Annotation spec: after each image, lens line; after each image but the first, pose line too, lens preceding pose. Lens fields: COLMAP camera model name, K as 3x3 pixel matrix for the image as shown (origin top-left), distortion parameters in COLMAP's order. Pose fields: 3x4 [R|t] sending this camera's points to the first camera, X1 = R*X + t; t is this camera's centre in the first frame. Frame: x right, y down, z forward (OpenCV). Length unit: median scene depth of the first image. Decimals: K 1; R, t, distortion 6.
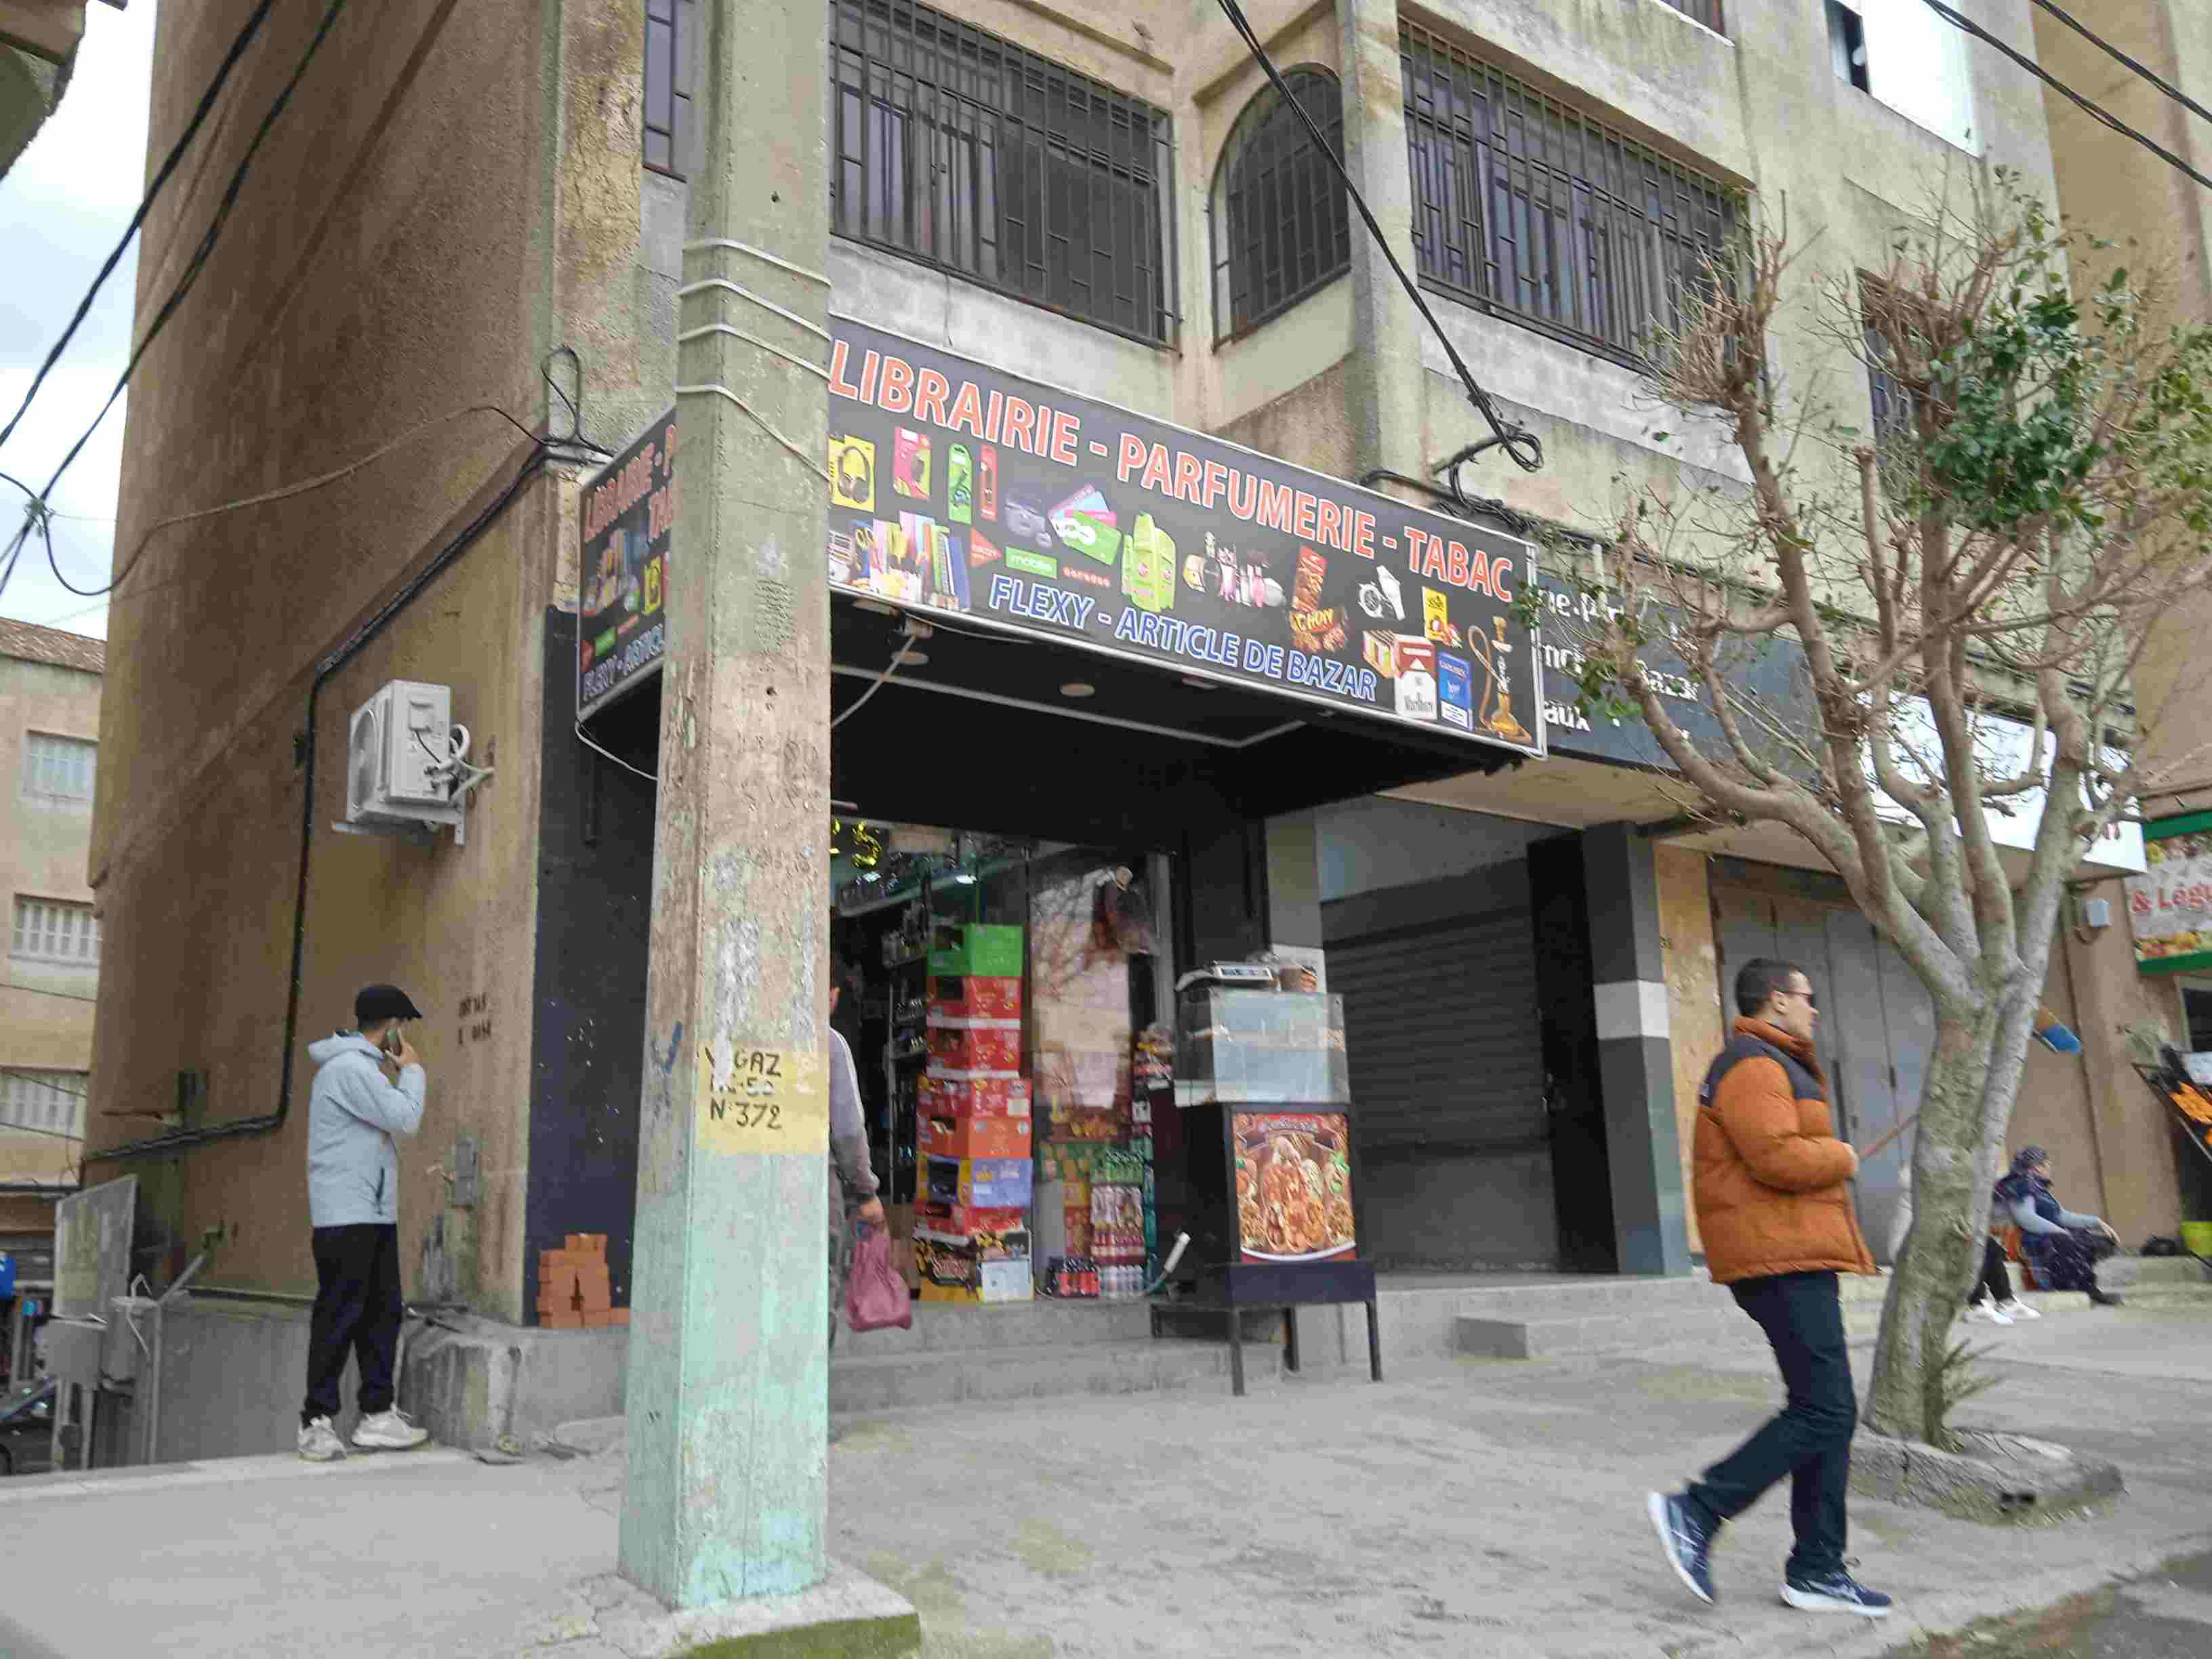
lens RADIAL K [[1868.5, 0, 1104.7], [0, 1868.5, 827.4], [0, 0, 1]] dist [-0.012739, -0.016141]
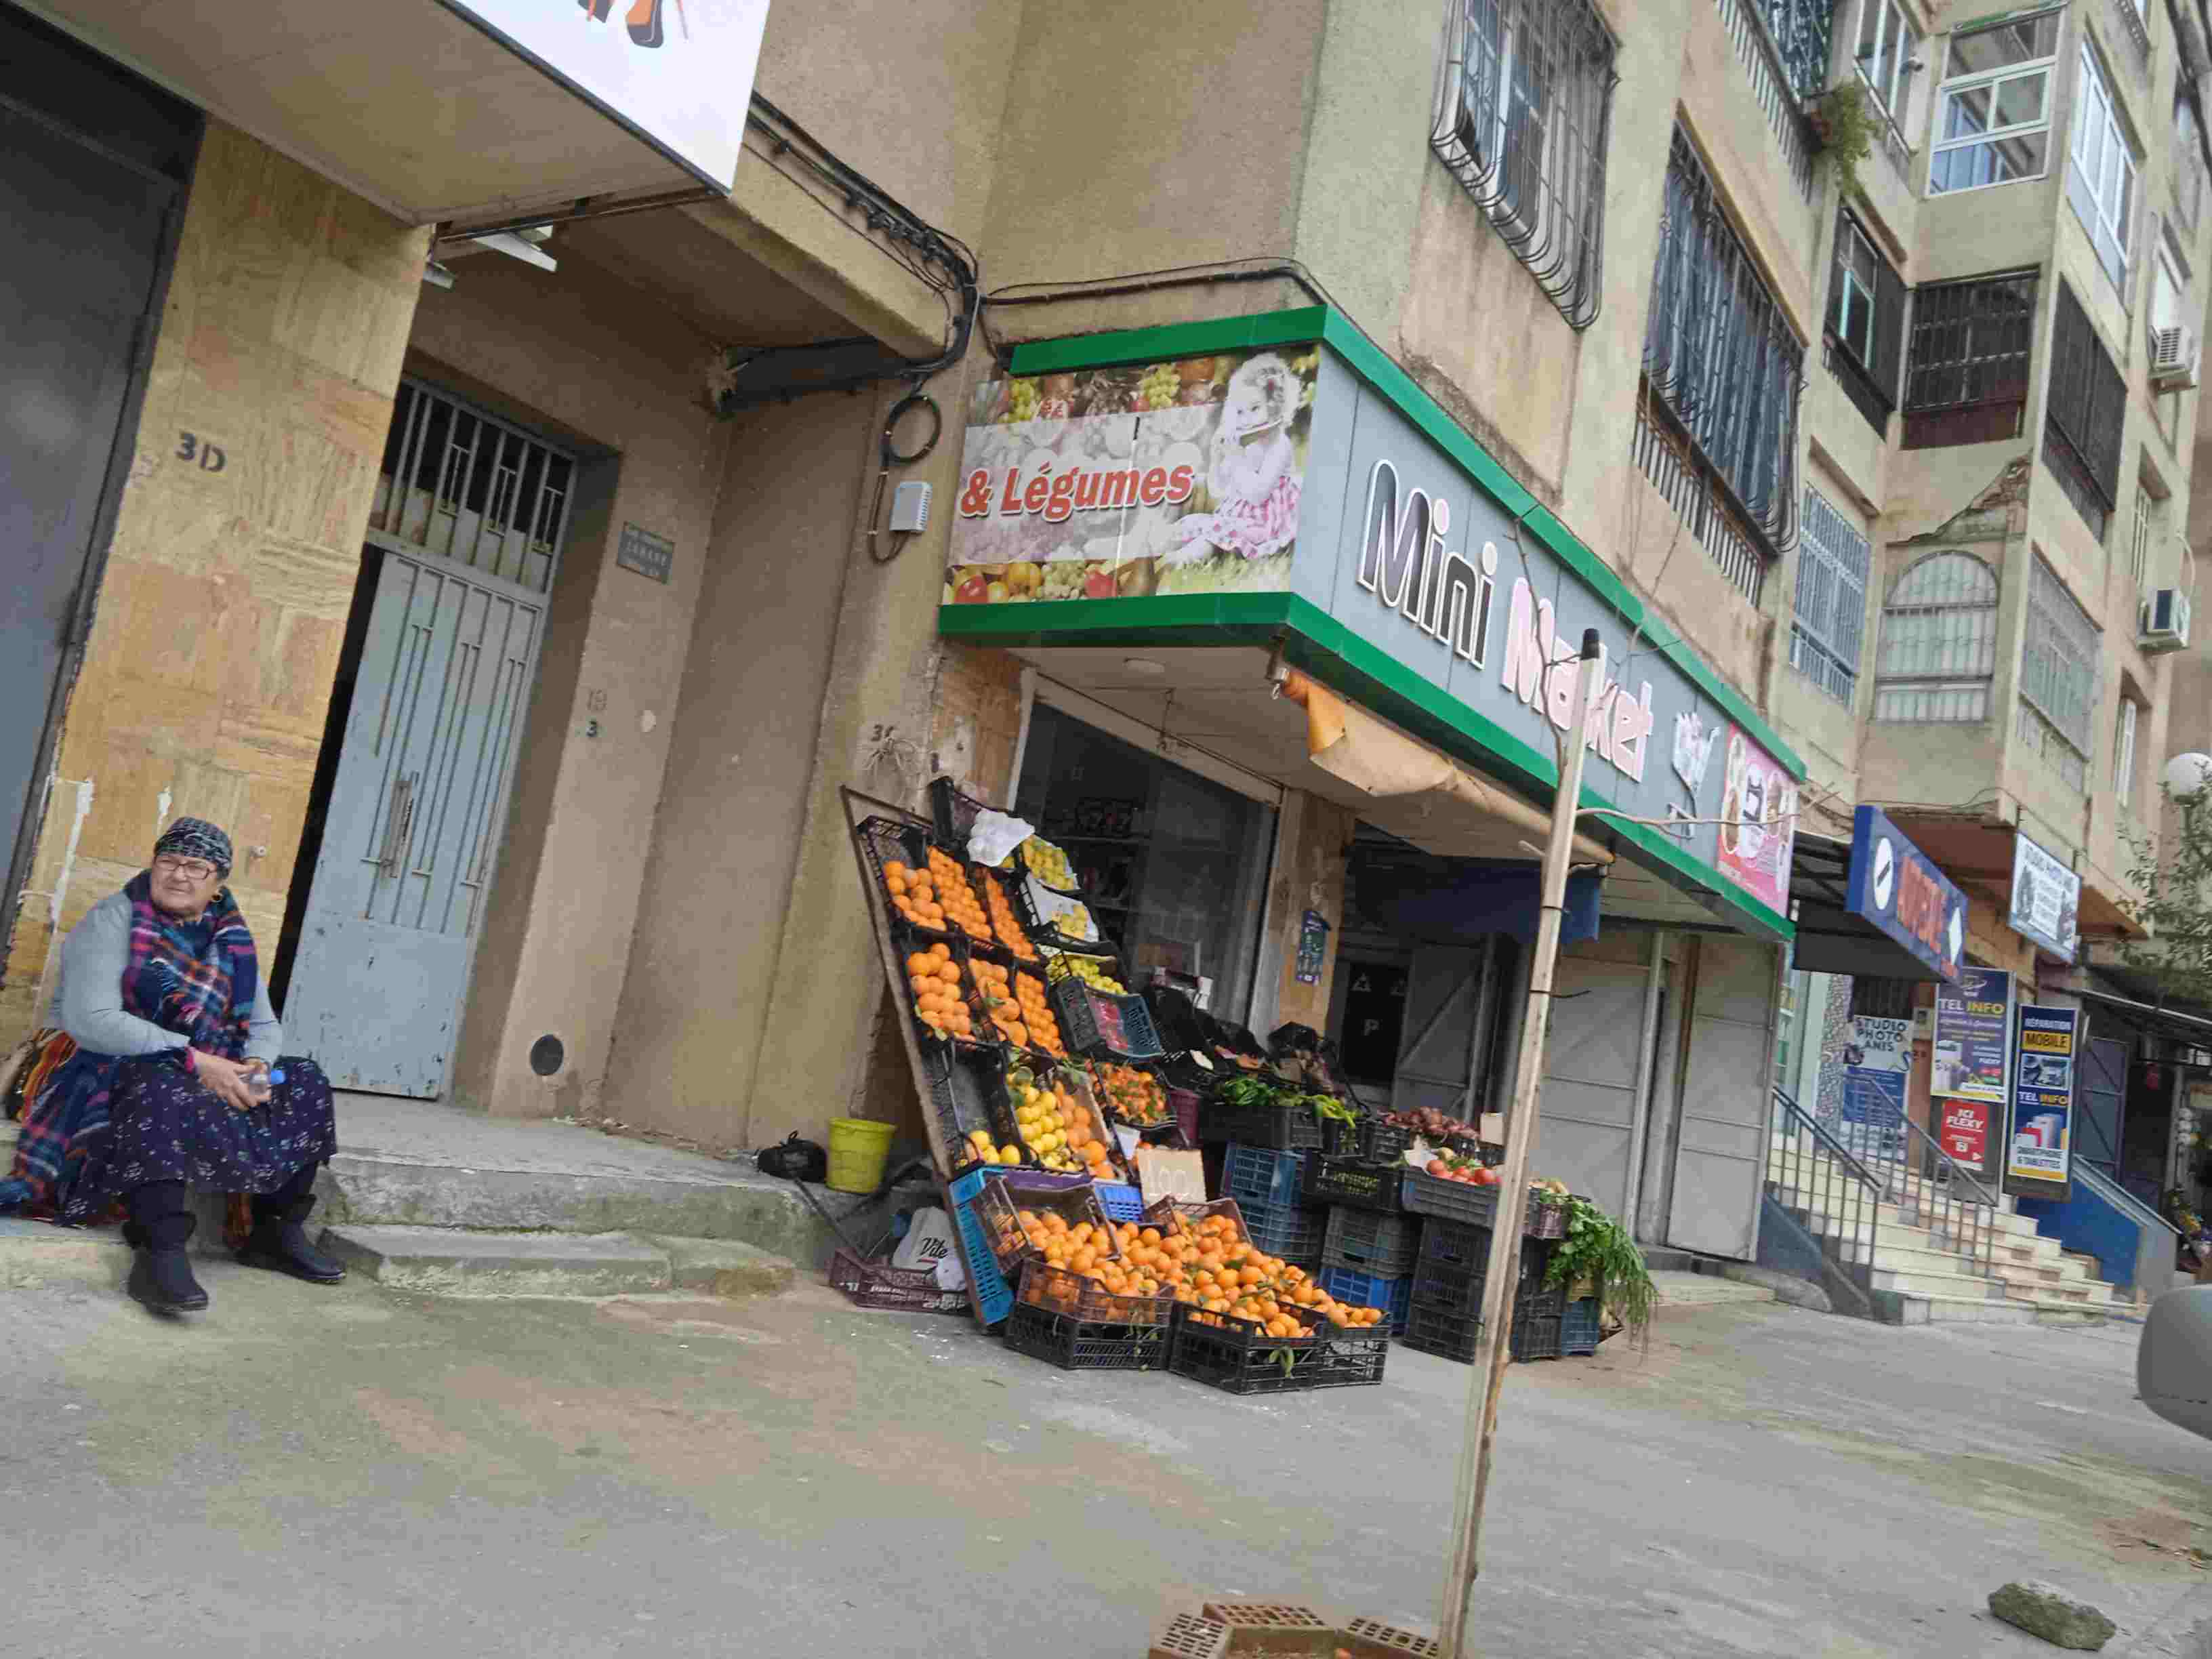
lens RADIAL K [[1868.5, 0, 1103.7], [0, 1868.5, 831.3], [0, 0, 1]] dist [-0.012739, -0.016141]
pose [[0.909846, 0.225760, 0.348157, 0.440126], [-0.261811, 0.963279, 0.059564, 0.090162], [-0.321925, -0.145346, 0.935542, 0.512342]]
